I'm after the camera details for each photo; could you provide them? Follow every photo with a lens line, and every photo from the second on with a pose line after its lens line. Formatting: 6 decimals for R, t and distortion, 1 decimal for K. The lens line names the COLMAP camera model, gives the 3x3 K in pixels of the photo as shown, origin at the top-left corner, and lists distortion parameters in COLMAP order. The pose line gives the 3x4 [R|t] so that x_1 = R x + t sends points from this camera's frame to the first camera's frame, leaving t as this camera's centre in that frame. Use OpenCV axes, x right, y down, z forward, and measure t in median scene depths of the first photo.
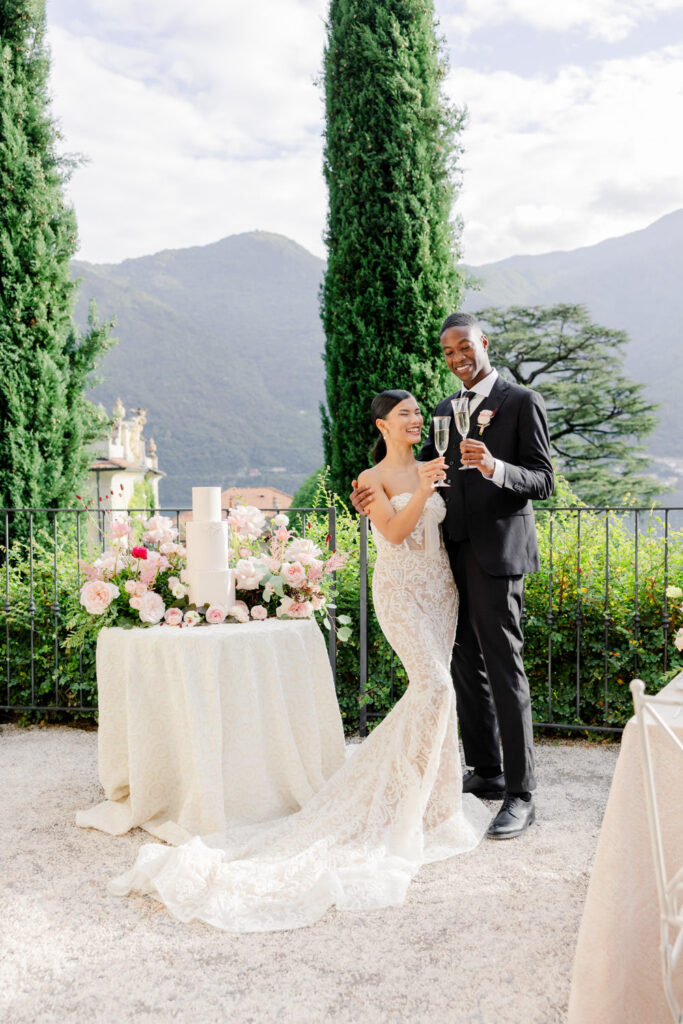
lens RADIAL K [[976.1, 0, 339.5], [0, 976.1, 504.7], [0, 0, 1]] dist [0.029646, 0.000000]
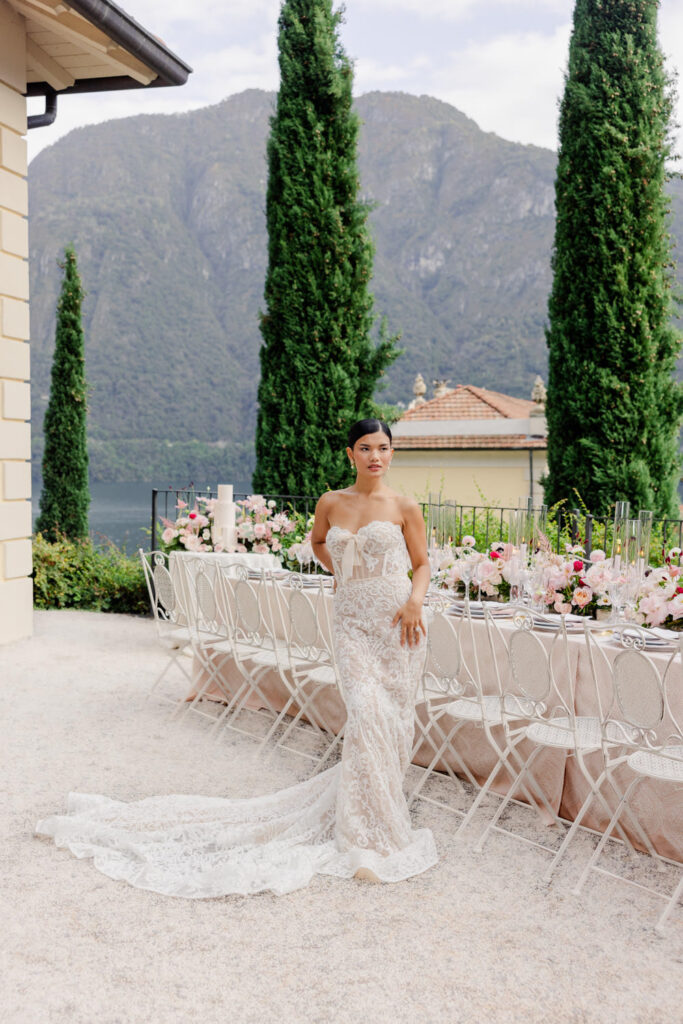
lens RADIAL K [[1253.2, 0, 326.0], [0, 1253.2, 533.7], [0, 0, 1]] dist [0.011039, 0.000000]
pose [[0.878339, 0.058894, -0.474396, 0.464421], [-0.040205, 0.997967, 0.049453, -0.019691], [0.476344, -0.024363, 0.878922, -0.421359]]
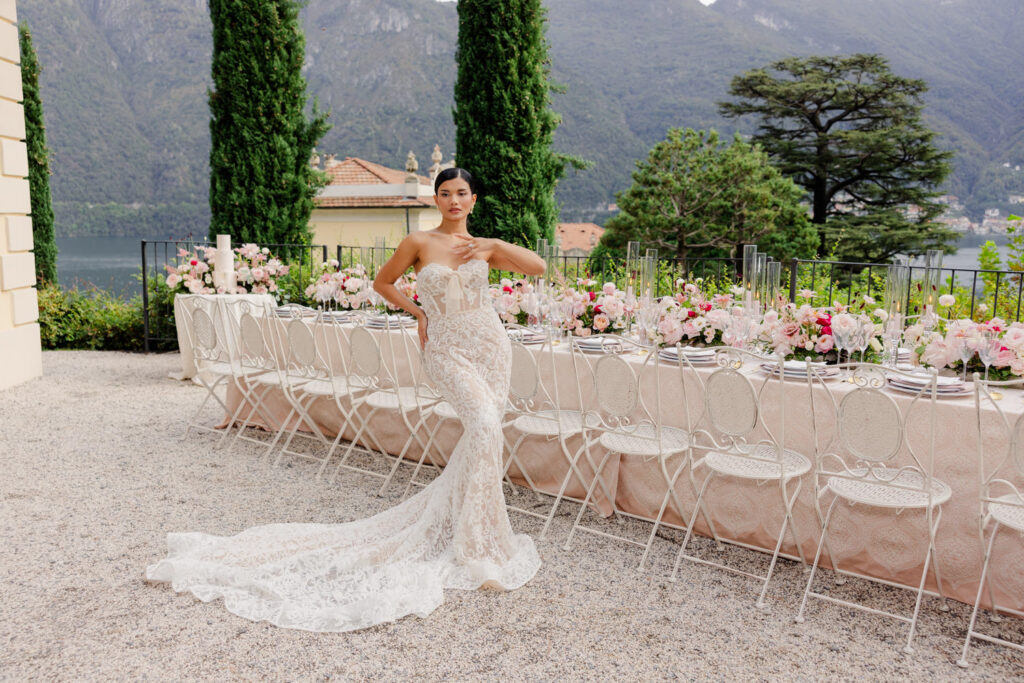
lens RADIAL K [[933.0, 0, 516.9], [0, 933.0, 333.7], [0, 0, 1]] dist [0.010234, 0.006612]
pose [[0.980712, 0.047175, -0.189680, 0.352516], [-0.027582, 0.994128, 0.104640, -0.013305], [0.193502, -0.097390, 0.976254, -0.371636]]
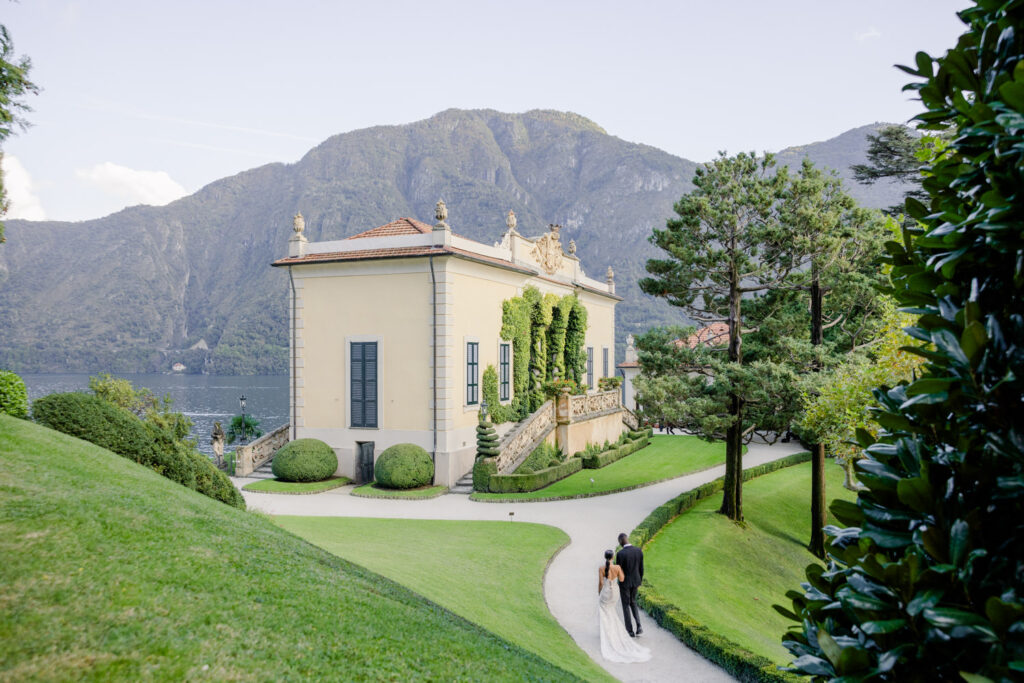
lens RADIAL K [[862.2, 0, 516.3], [0, 862.2, 328.6], [0, 0, 1]] dist [-0.030184, 0.051632]
pose [[0.874689, 0.004654, -0.484663, 0.983795], [-0.034213, 0.998052, -0.052162, 0.298429], [0.483476, 0.062207, 0.873145, 0.586988]]
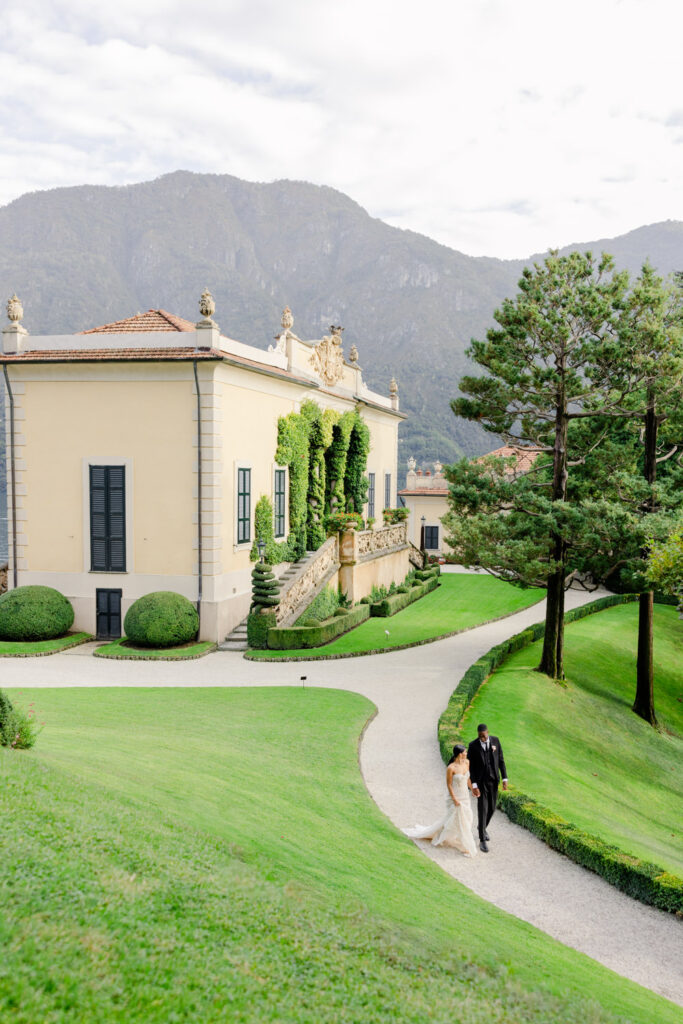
lens RADIAL K [[976.1, 0, 434.7], [0, 976.1, 537.7], [0, 0, 1]] dist [0.029646, 0.000000]
pose [[0.946754, 0.057058, -0.316862, 0.800996], [-0.047833, 0.998176, 0.036825, 0.261470], [0.318385, -0.019708, 0.947757, 0.650878]]
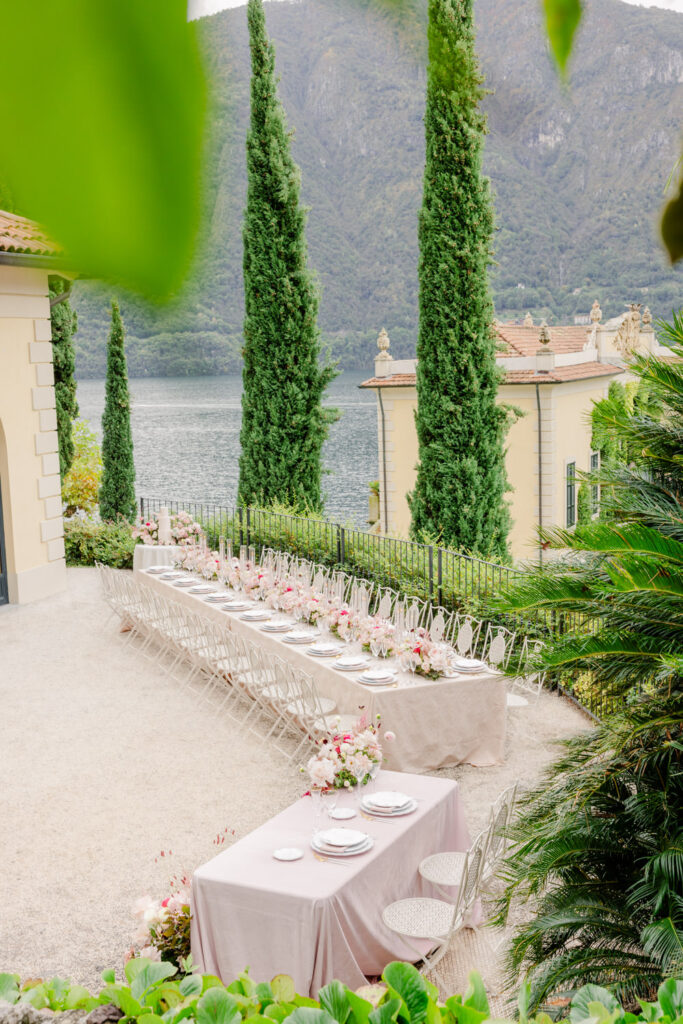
lens RADIAL K [[1253.2, 0, 319.0], [0, 1253.2, 514.5], [0, 0, 1]] dist [0.011039, 0.000000]
pose [[0.821946, 0.078610, -0.564115, 1.093679], [-0.005076, 0.991402, 0.130756, -0.222972], [0.569543, -0.104611, 0.815277, -0.910473]]
